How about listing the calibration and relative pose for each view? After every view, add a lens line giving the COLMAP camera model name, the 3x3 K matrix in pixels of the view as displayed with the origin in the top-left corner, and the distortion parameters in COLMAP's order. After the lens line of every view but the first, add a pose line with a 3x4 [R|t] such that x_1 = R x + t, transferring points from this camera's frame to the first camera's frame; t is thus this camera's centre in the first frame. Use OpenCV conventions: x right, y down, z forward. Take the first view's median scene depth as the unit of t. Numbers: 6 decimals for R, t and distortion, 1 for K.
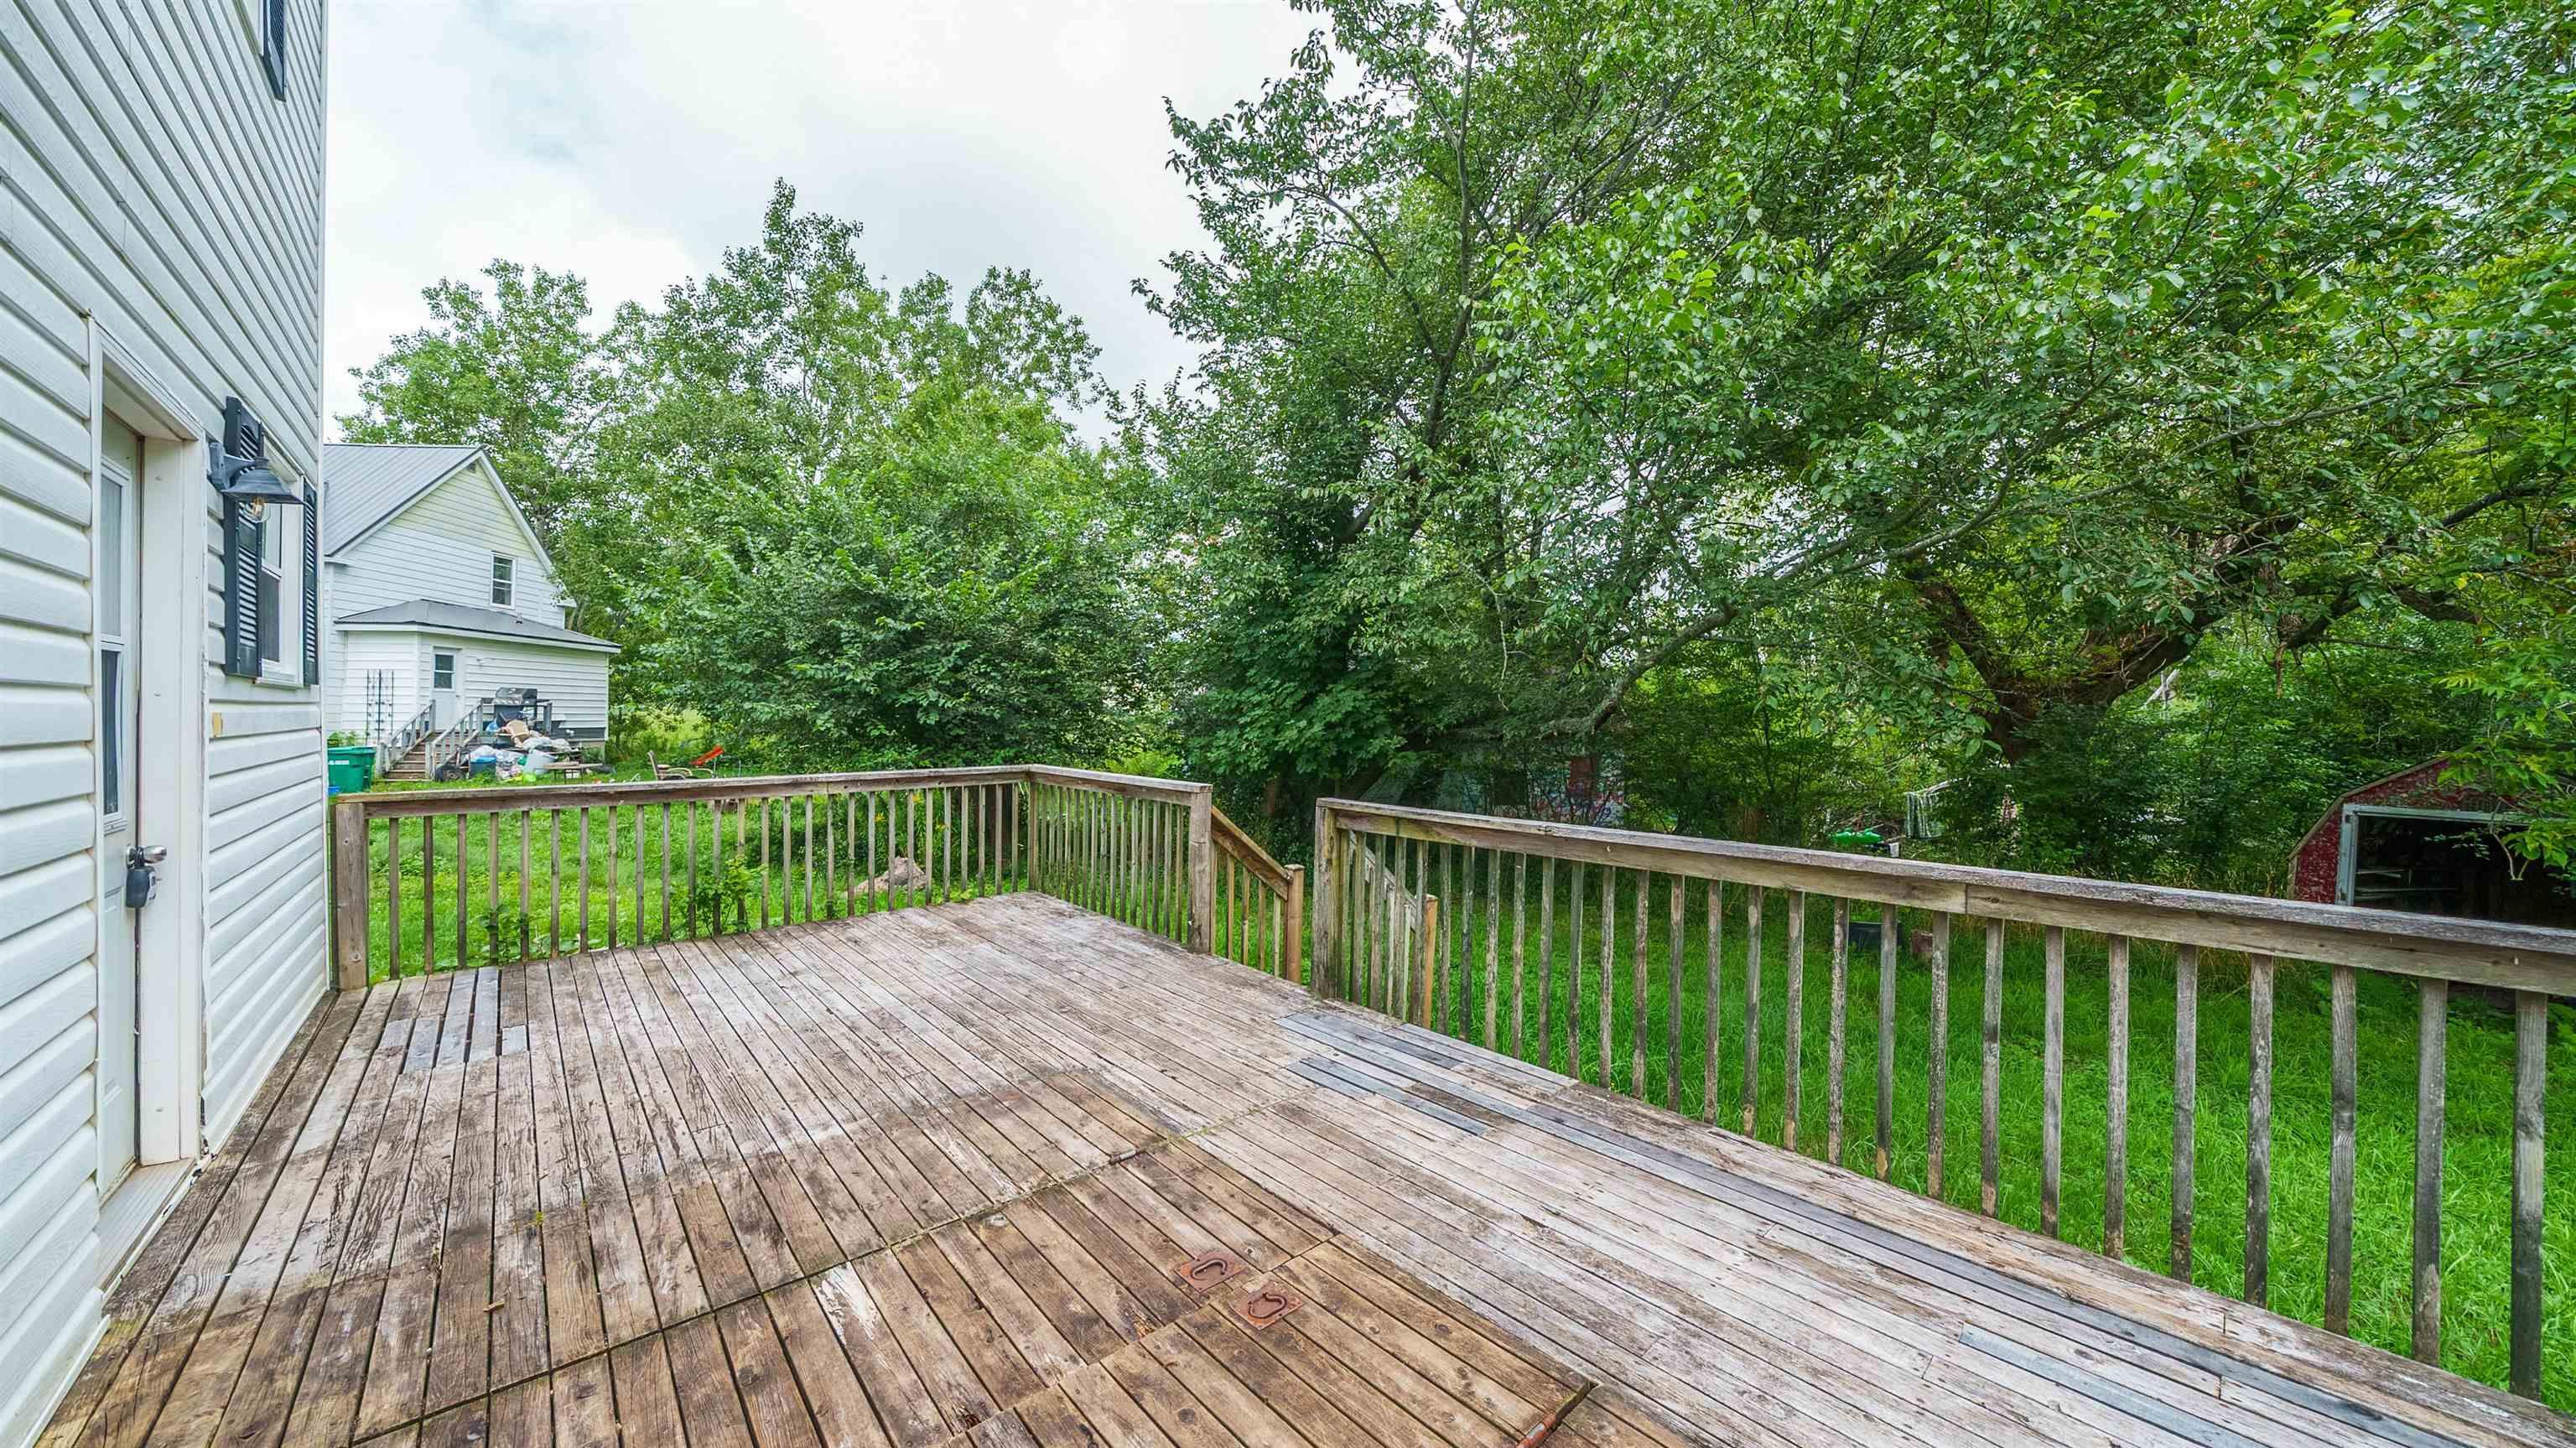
lens RADIAL K [[954.6, 0, 1280.0], [0, 954.6, 721.8], [0, 0, 1]] dist [-0.001892, 0.000048]
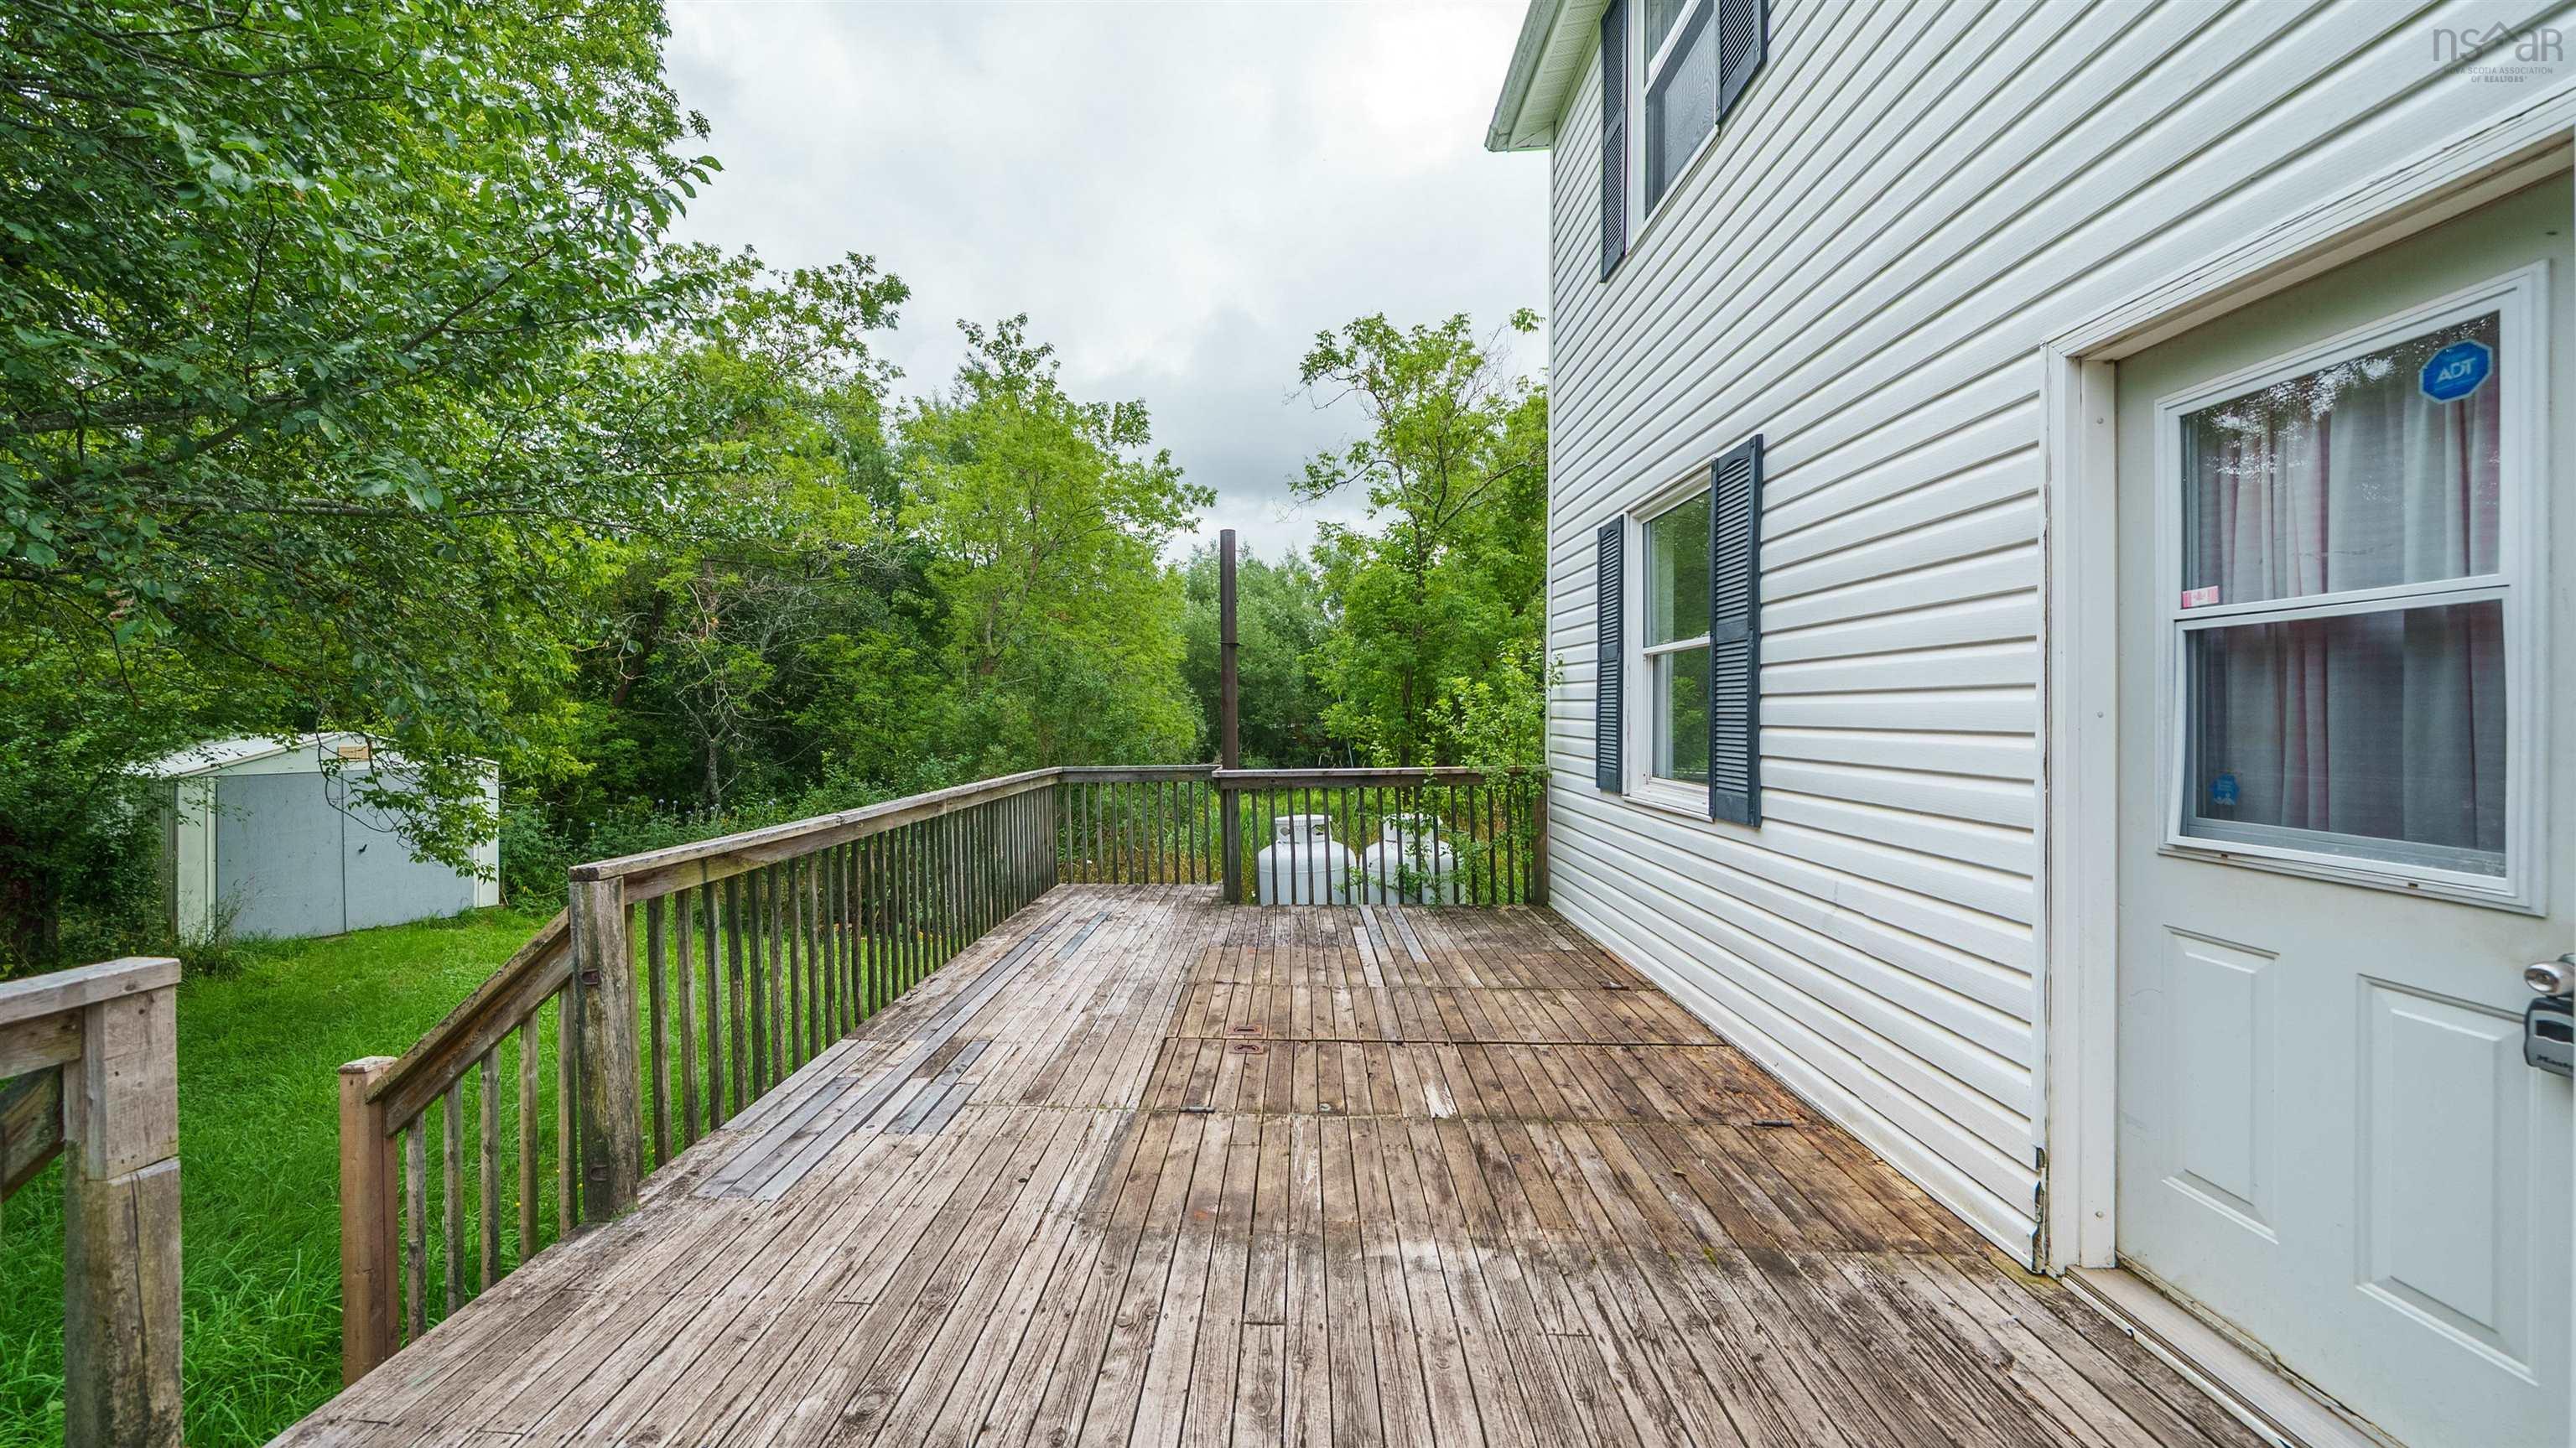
lens RADIAL K [[954.6, 0, 1284.4], [0, 954.6, 721.2], [0, 0, 1]] dist [-0.001892, 0.000048]
pose [[-0.766825, -0.002057, 0.641853, -0.982277], [0.011115, 0.999802, 0.016483, -0.017513], [-0.641760, 0.019774, -0.766651, 1.832440]]
